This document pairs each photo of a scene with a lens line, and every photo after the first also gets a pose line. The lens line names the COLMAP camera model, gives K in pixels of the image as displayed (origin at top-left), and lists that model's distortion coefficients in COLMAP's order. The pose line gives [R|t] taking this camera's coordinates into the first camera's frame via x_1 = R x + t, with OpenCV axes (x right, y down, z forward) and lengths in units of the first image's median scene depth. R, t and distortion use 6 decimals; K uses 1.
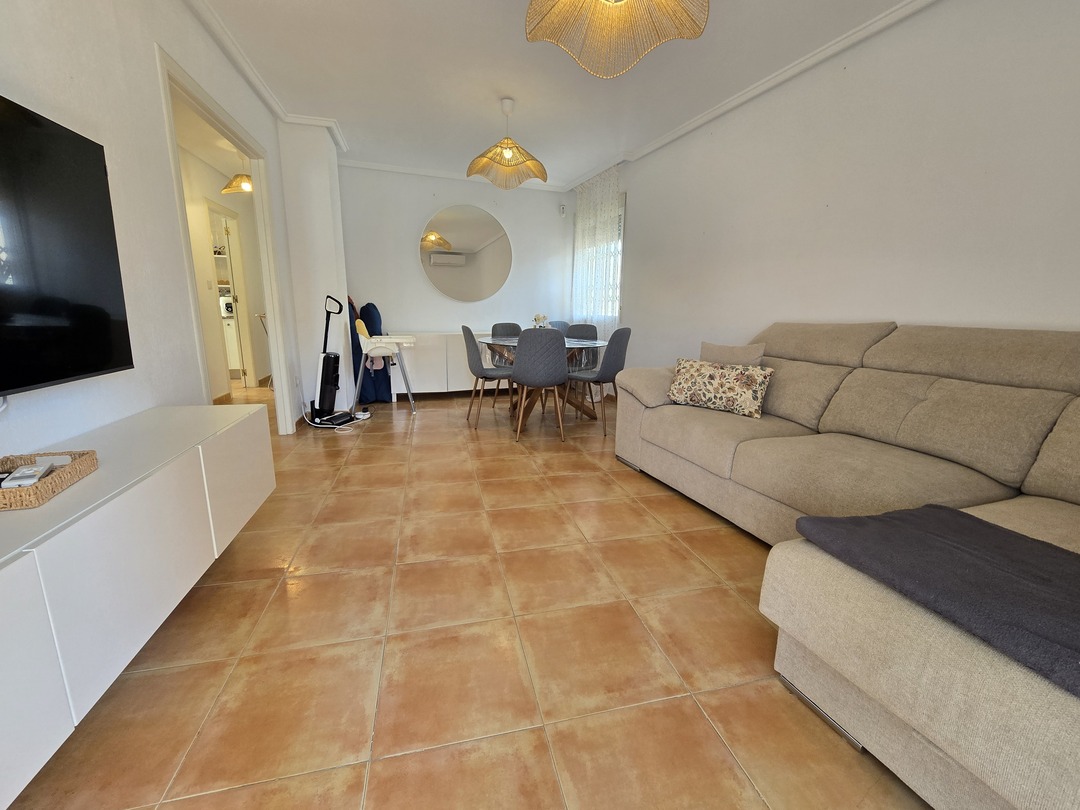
lens RADIAL K [[445.0, 0, 538.1], [0, 445.0, 408.3], [0, 0, 1]] dist [-0.009238, 0.001716]
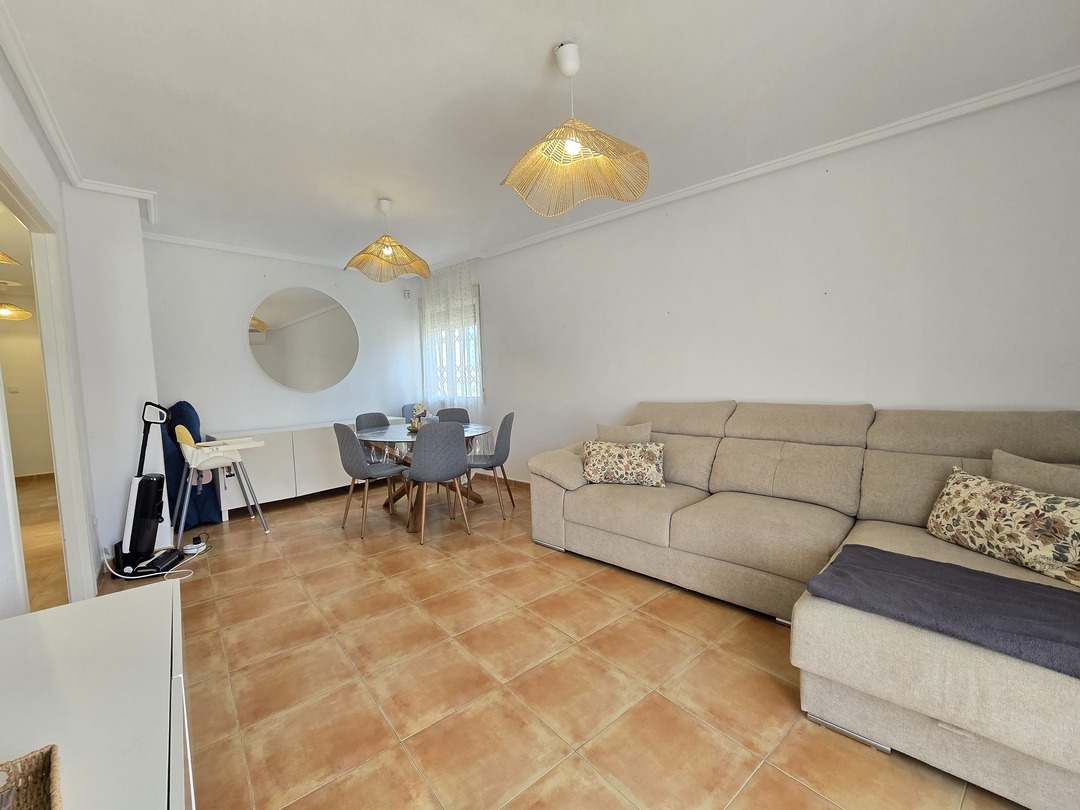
lens RADIAL K [[445.0, 0, 540.3], [0, 445.0, 406.3], [0, 0, 1]] dist [-0.009238, 0.001716]
pose [[0.897818, -0.074762, 0.433974, -0.303544], [0.136911, 0.984034, -0.113722, -0.101763], [-0.418543, 0.161518, 0.893719, 0.040855]]
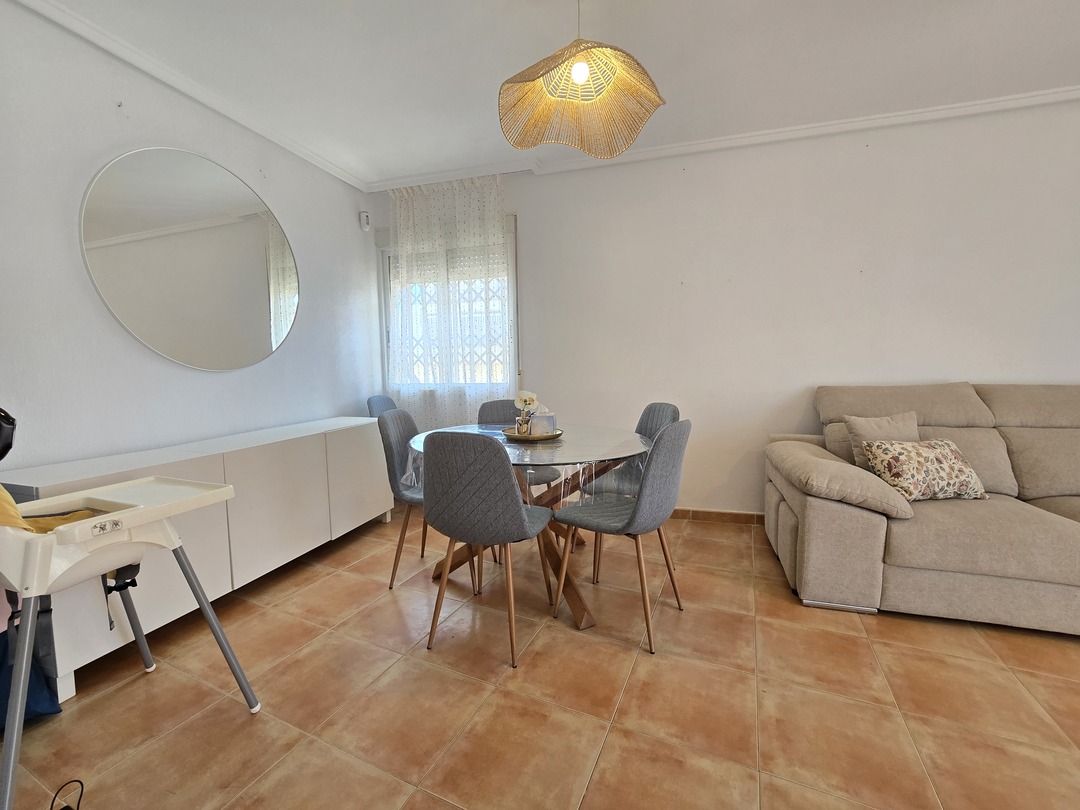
lens RADIAL K [[445.0, 0, 539.4], [0, 445.0, 404.1], [0, 0, 1]] dist [-0.009238, 0.001716]
pose [[0.617723, -0.091096, 0.781101, -0.709596], [0.187656, 0.981649, -0.033920, -0.296185], [-0.763678, 0.167531, 0.623482, 1.103781]]
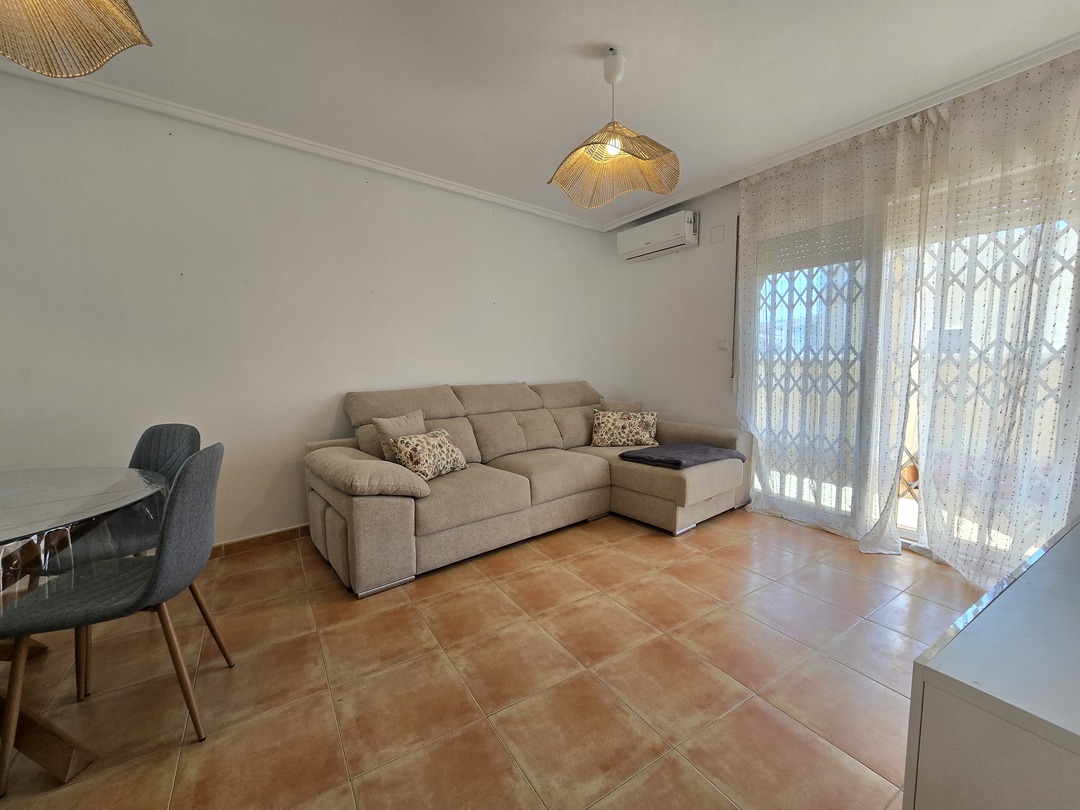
lens RADIAL K [[445.0, 0, 541.0], [0, 445.0, 405.3], [0, 0, 1]] dist [-0.009238, 0.001716]
pose [[-0.326916, -0.099673, 0.939782, -0.707394], [0.207184, 0.962673, 0.174173, -0.315278], [-0.922063, 0.251648, -0.294062, 1.135324]]
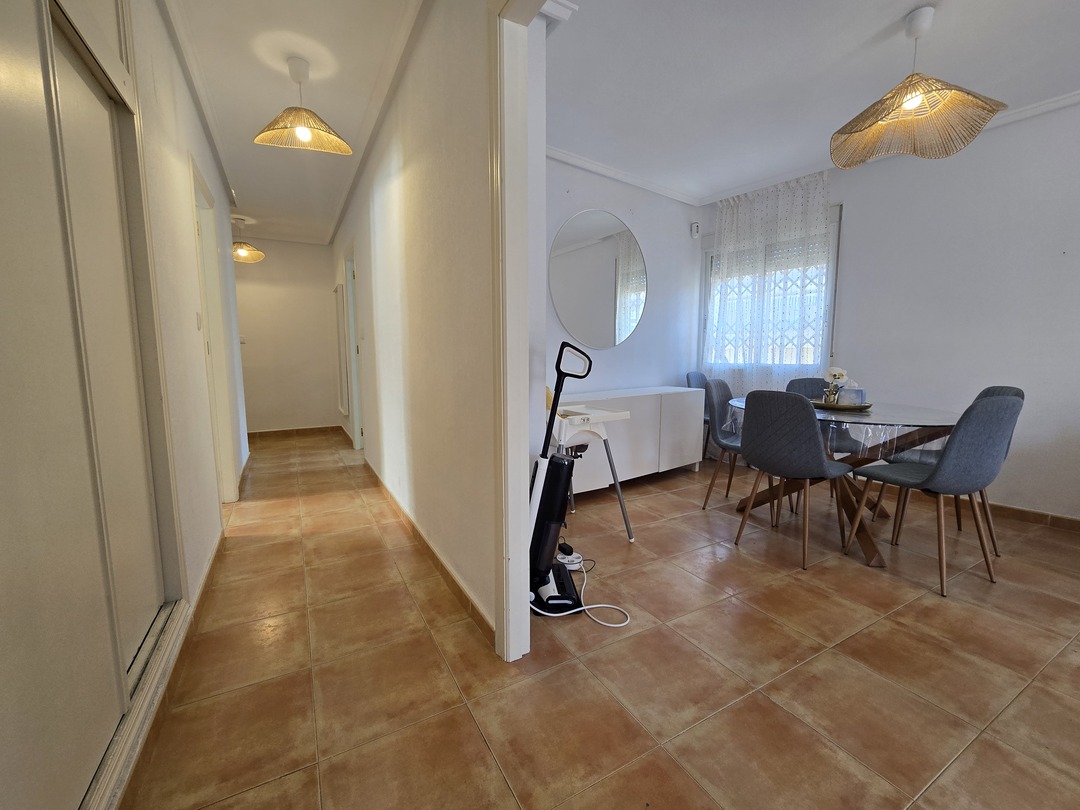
lens RADIAL K [[445.0, 0, 537.1], [0, 445.0, 406.3], [0, 0, 1]] dist [-0.009238, 0.001716]
pose [[0.963436, -0.045670, 0.264016, -0.999922], [0.070226, 0.993960, -0.084329, -0.224441], [-0.258570, 0.099787, 0.960825, 0.852172]]
